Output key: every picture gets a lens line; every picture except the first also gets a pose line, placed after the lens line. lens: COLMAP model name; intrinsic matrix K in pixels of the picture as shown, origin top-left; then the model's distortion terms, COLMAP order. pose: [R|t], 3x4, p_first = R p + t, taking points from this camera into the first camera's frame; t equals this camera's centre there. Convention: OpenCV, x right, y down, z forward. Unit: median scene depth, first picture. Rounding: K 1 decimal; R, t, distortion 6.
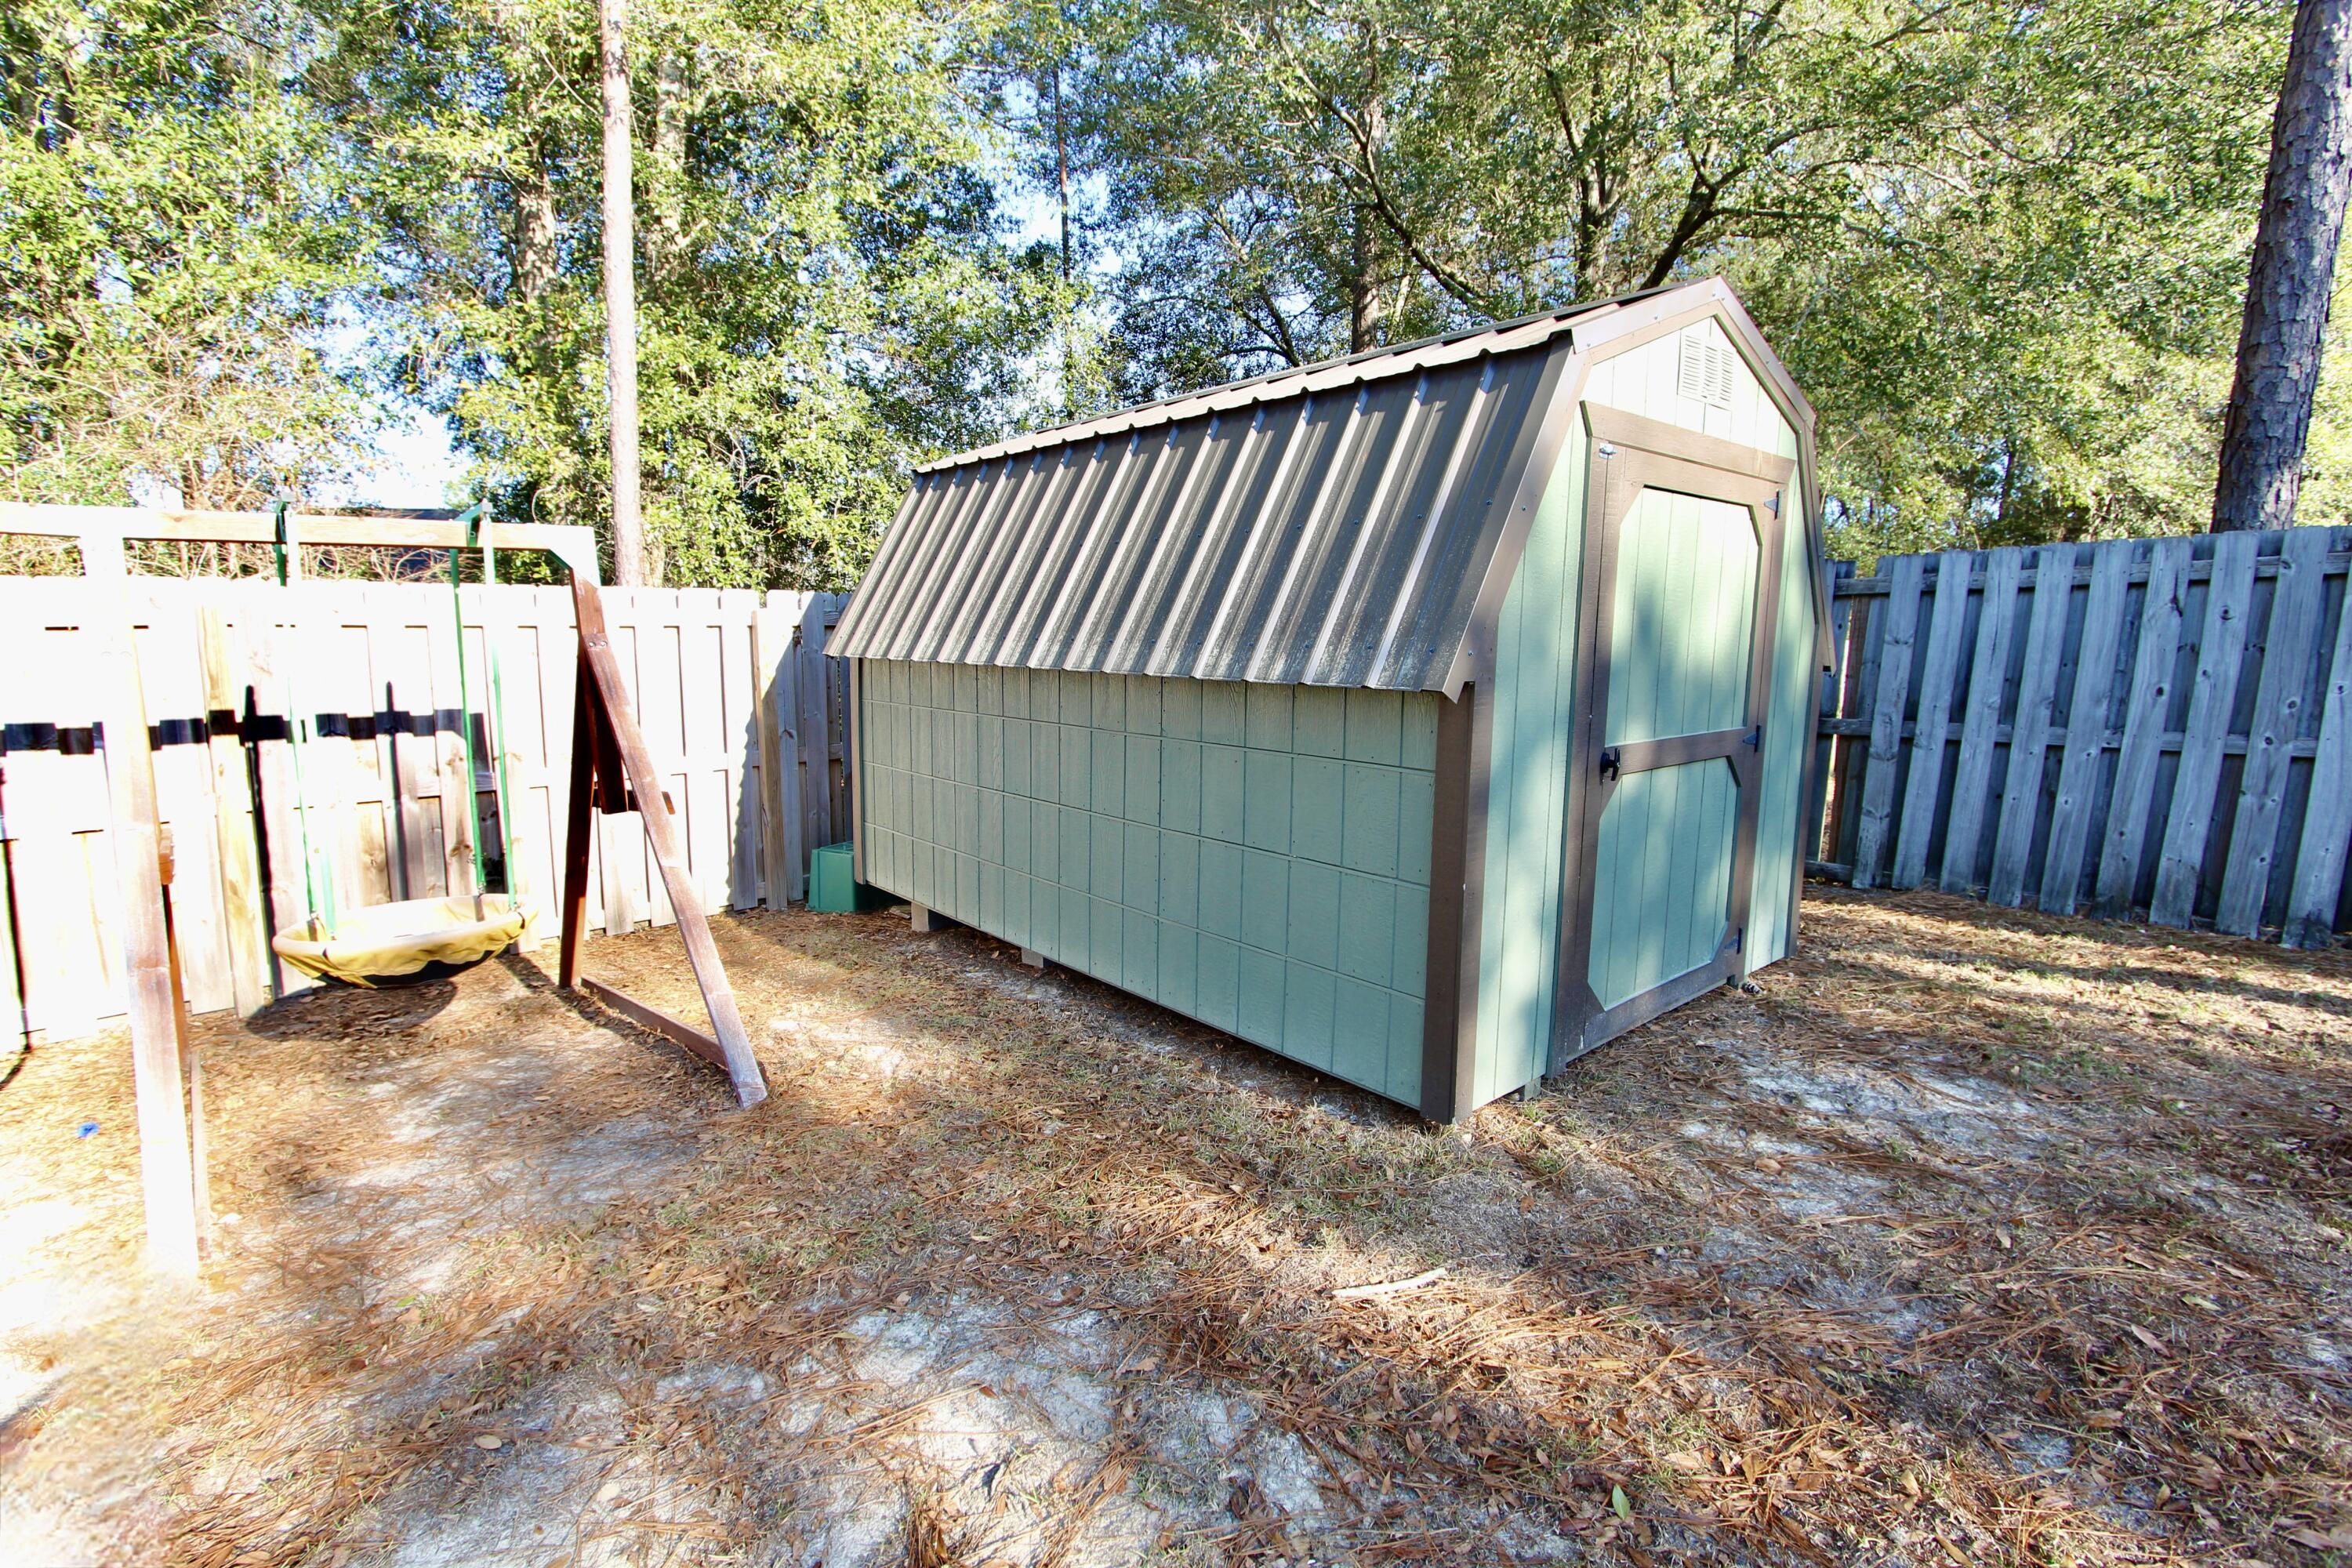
lens RADIAL K [[1086.3, 0, 1174.8], [0, 1086.3, 769.6], [0, 0, 1]] dist [-0.018246, 0.003165]
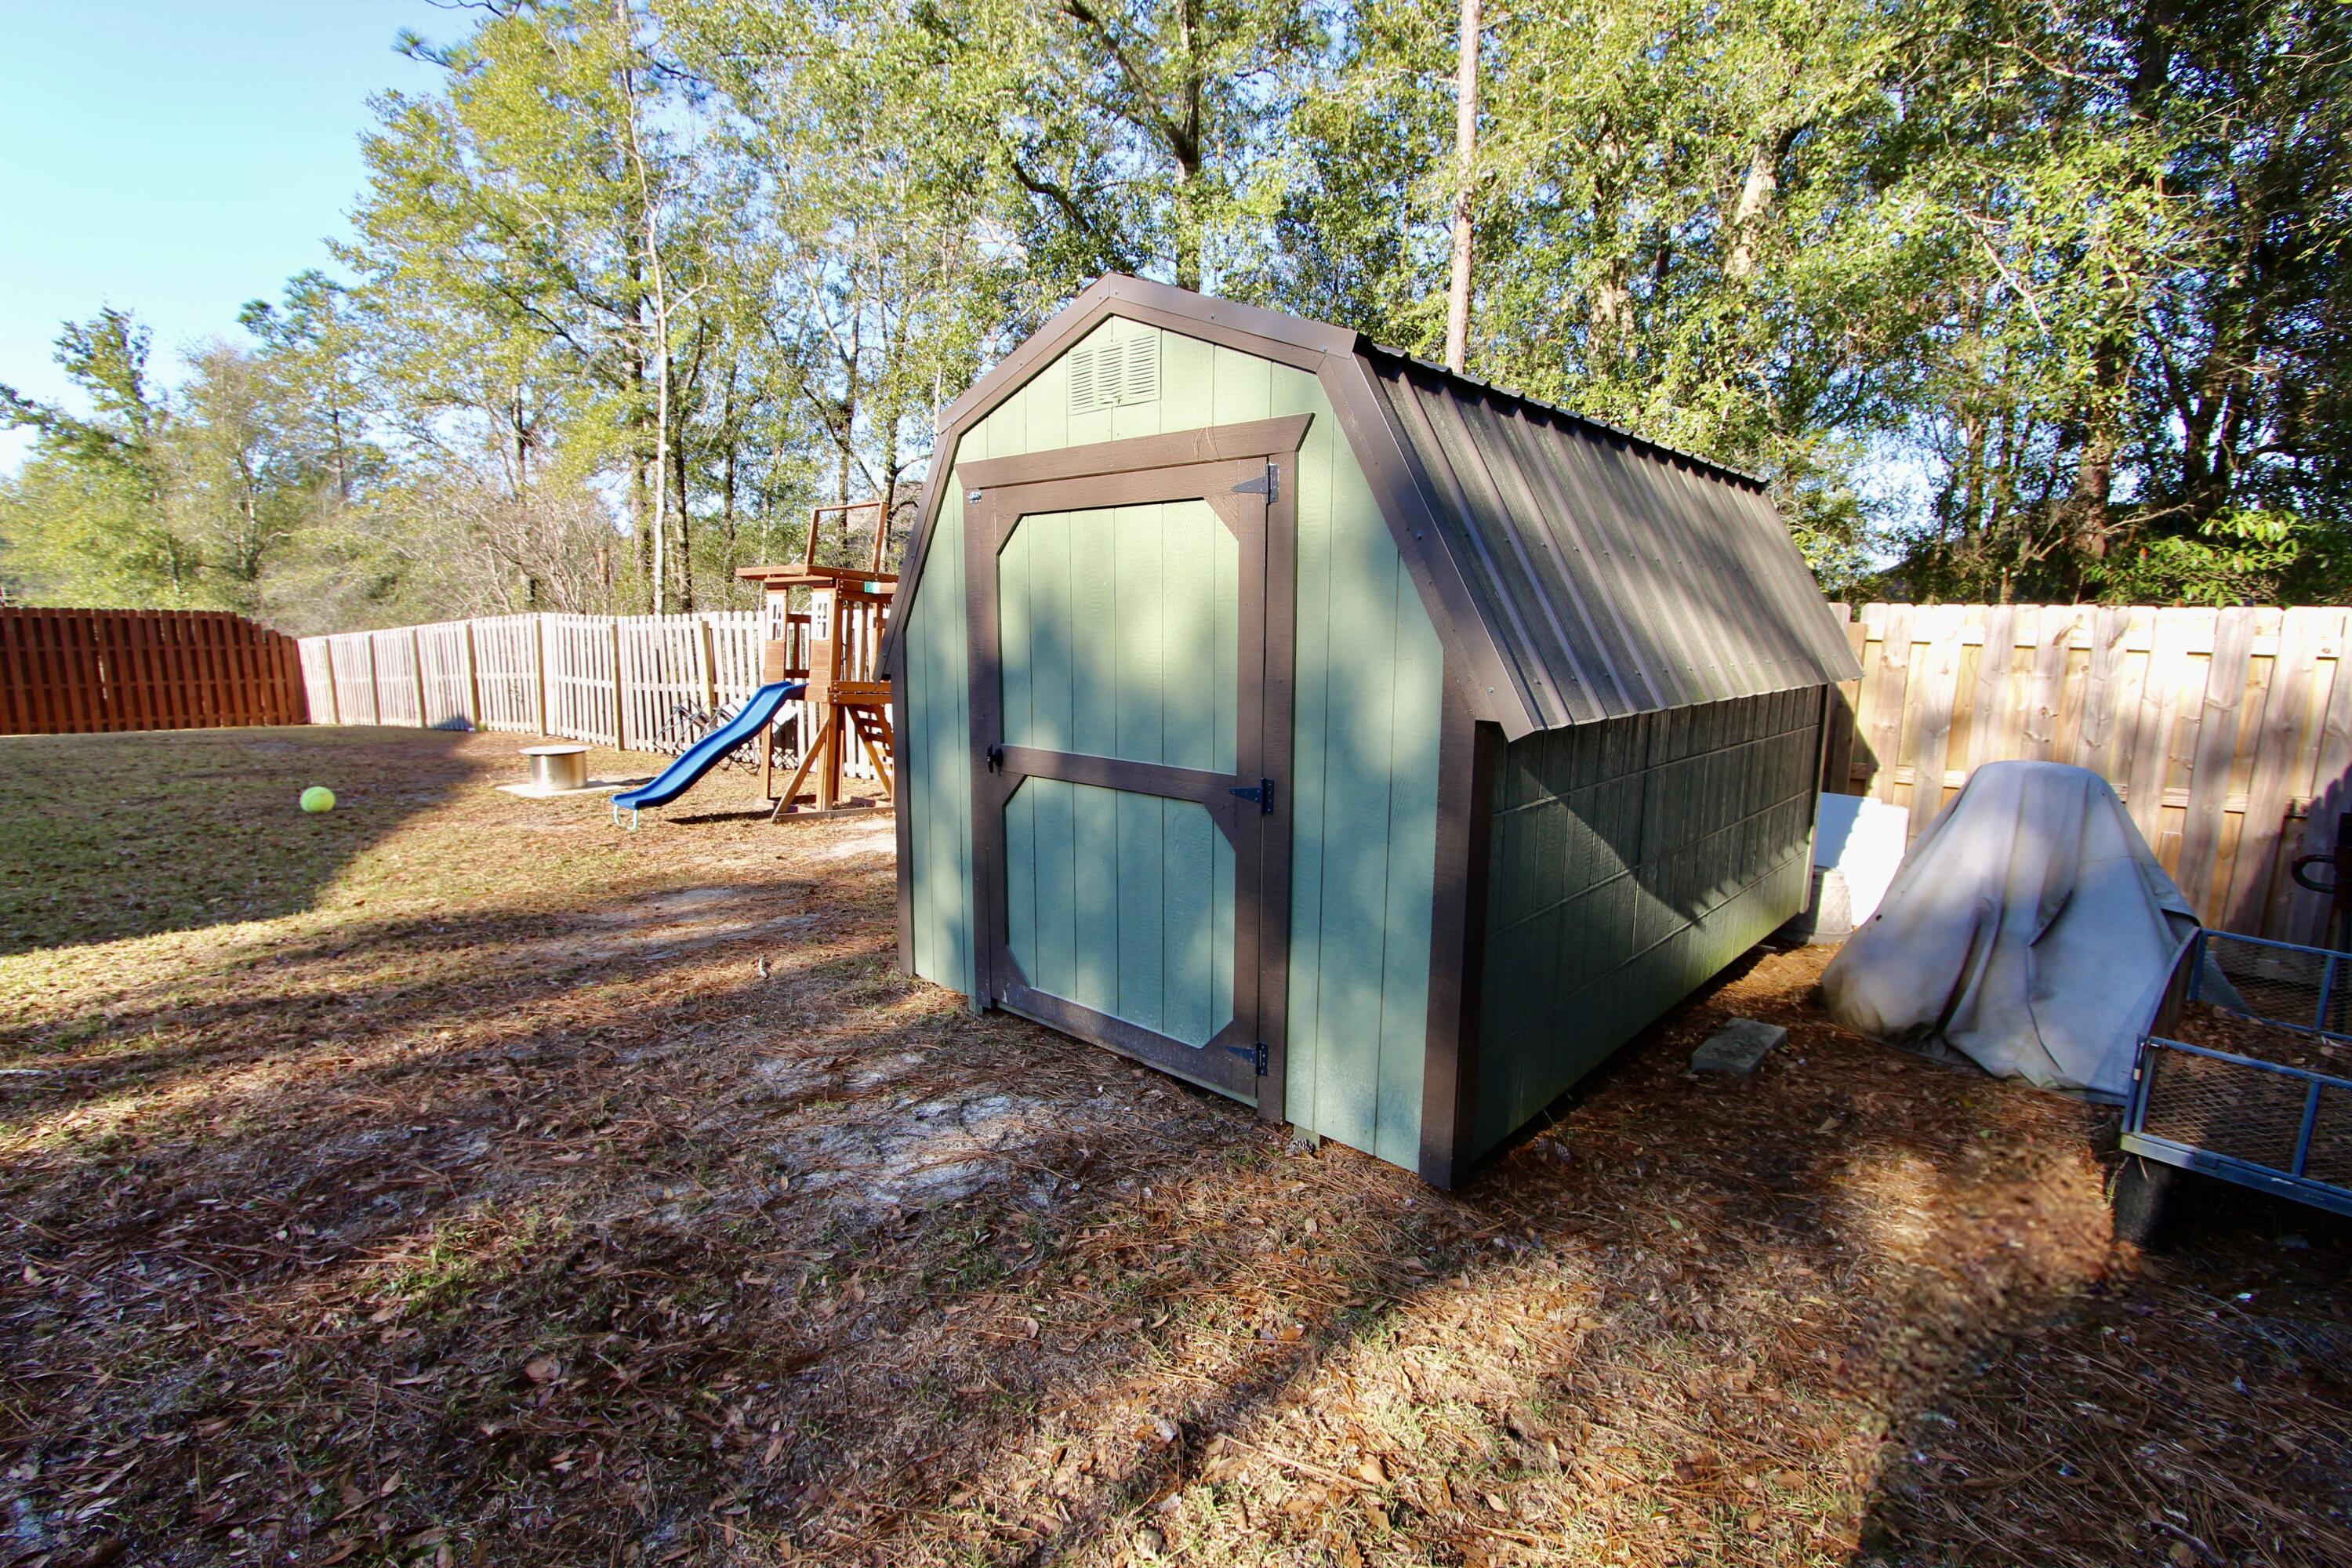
lens RADIAL K [[1086.3, 0, 1166.9], [0, 1086.3, 777.9], [0, 0, 1]] dist [-0.018246, 0.003165]
pose [[0.131424, 0.145650, -0.980568, 1.478220], [-0.160628, 0.979205, 0.123919, -0.144624], [0.978226, 0.141221, 0.152086, 0.950284]]
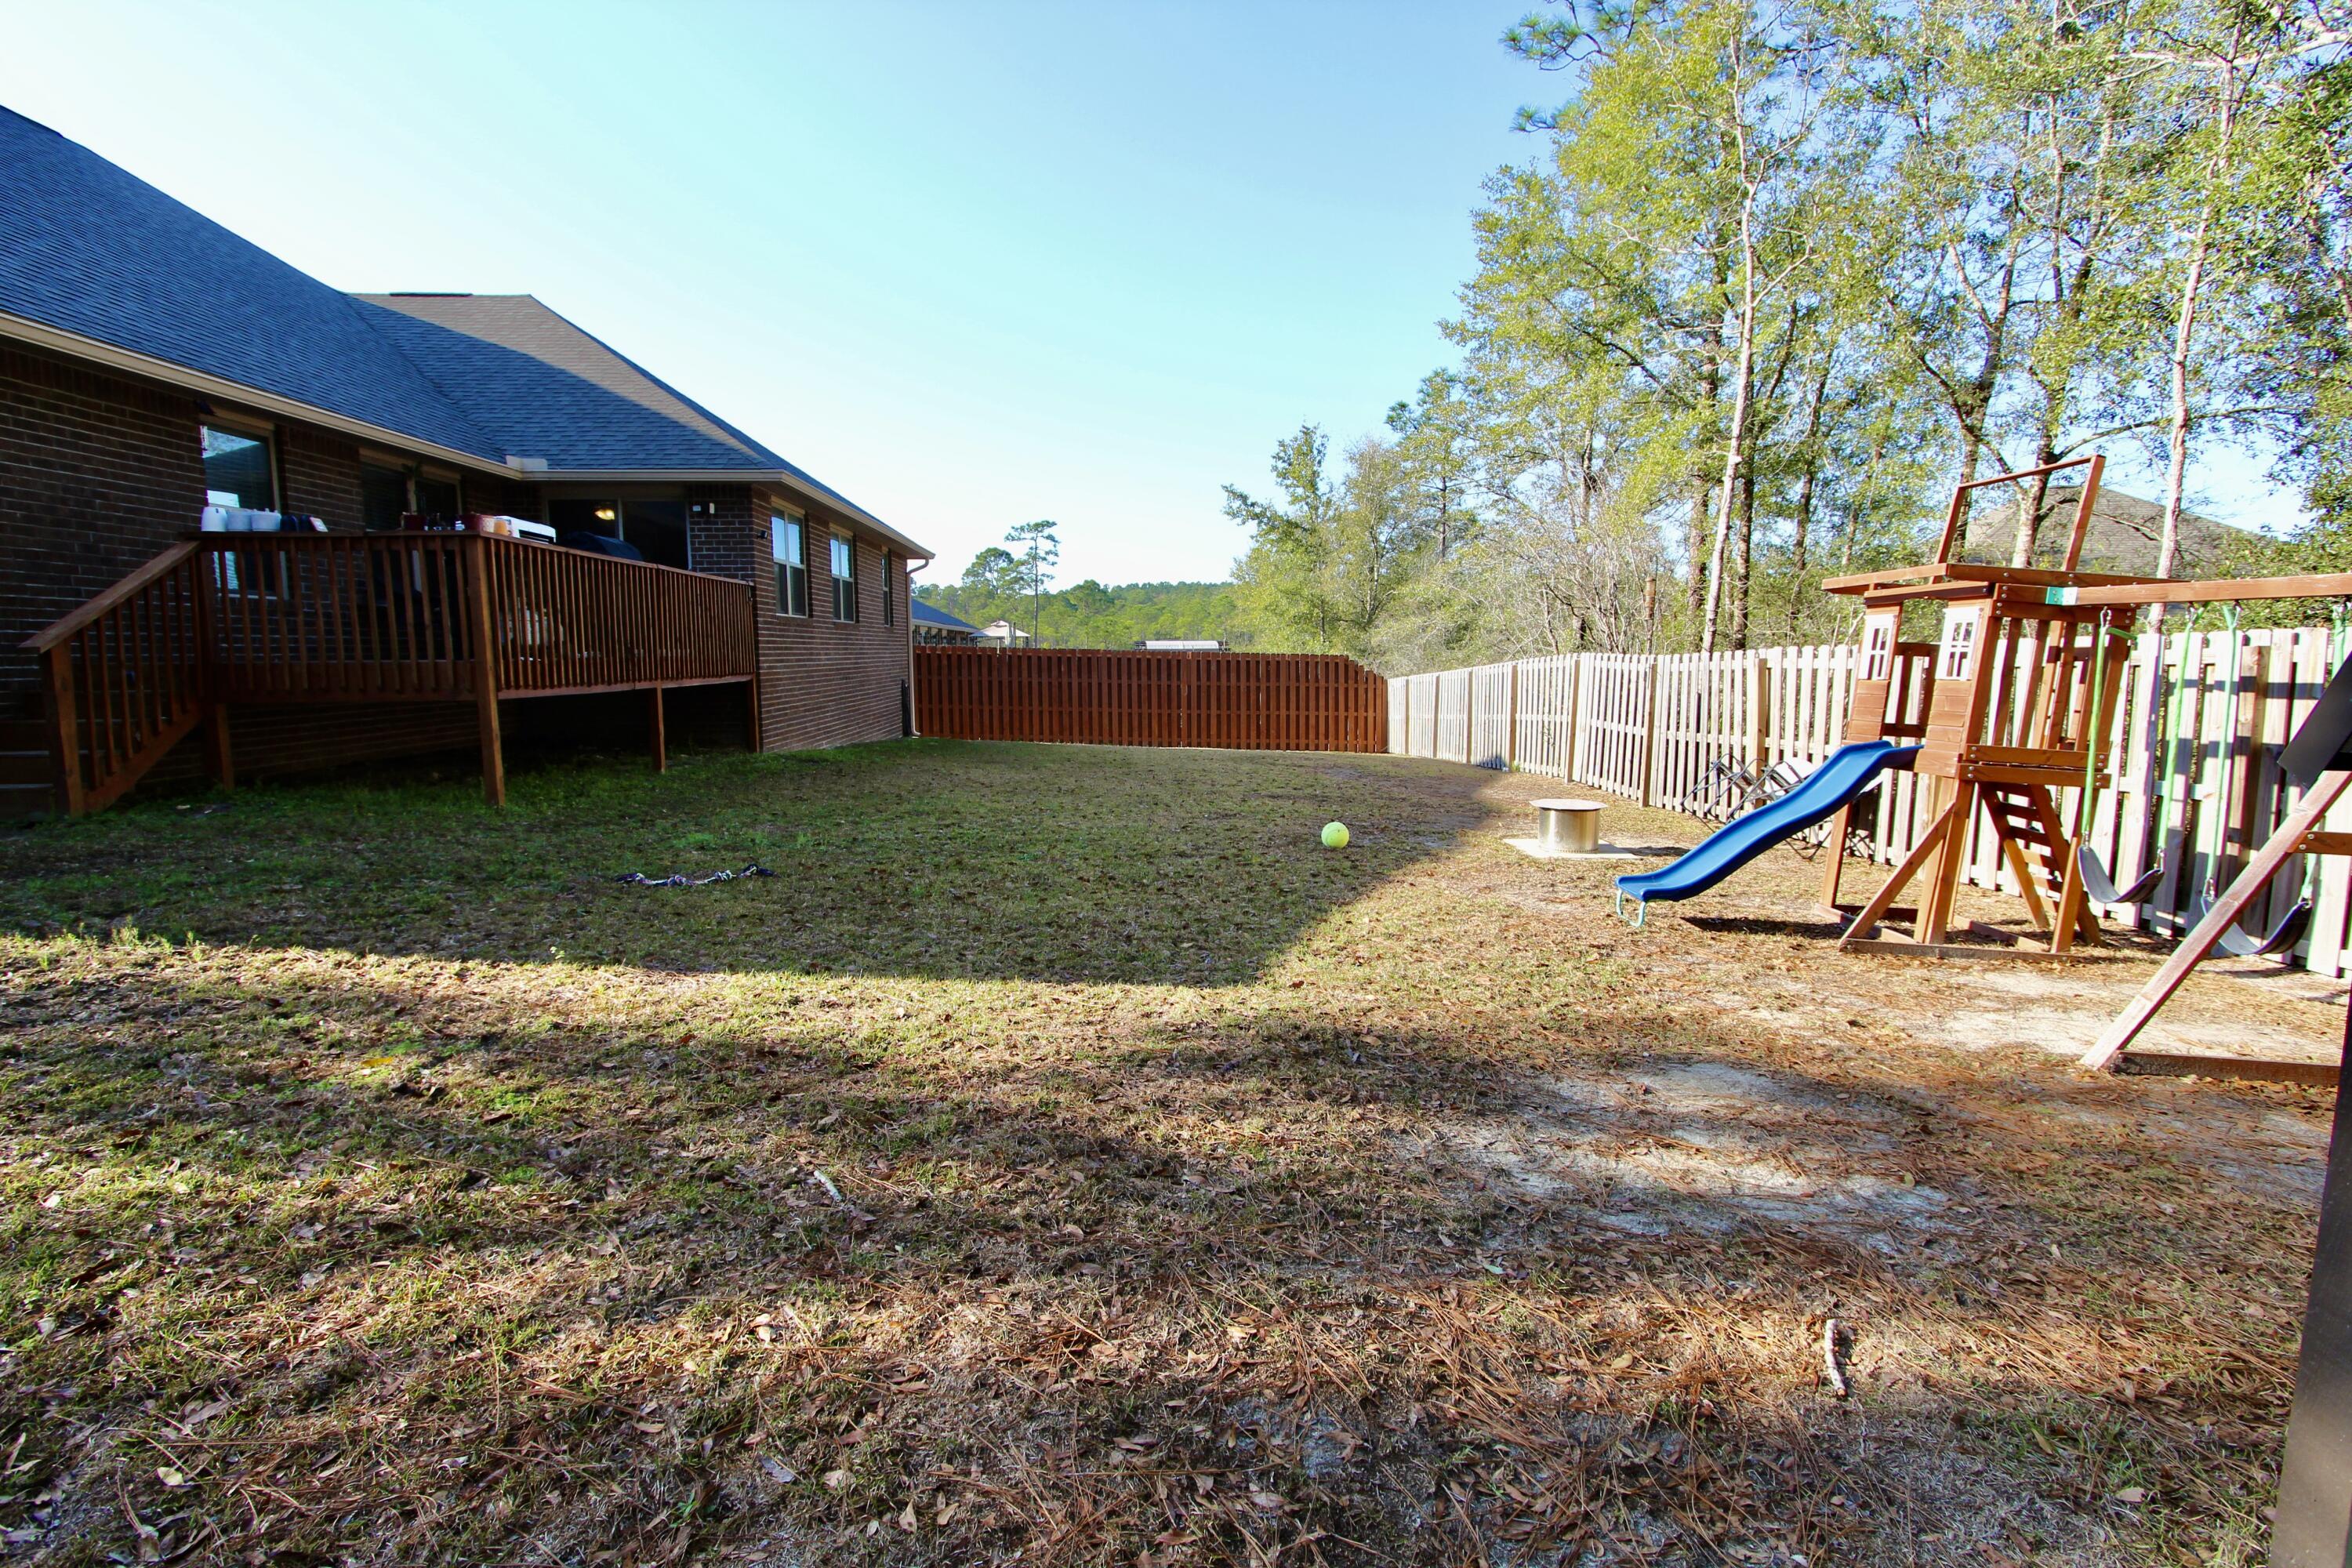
lens RADIAL K [[1086.3, 0, 1166.3], [0, 1086.3, 782.0], [0, 0, 1]] dist [-0.018246, 0.003165]
pose [[-0.692066, 0.079927, -0.717395, 0.851703], [-0.112922, 0.969626, 0.216965, -0.087351], [0.712947, 0.231164, -0.662020, 0.766066]]
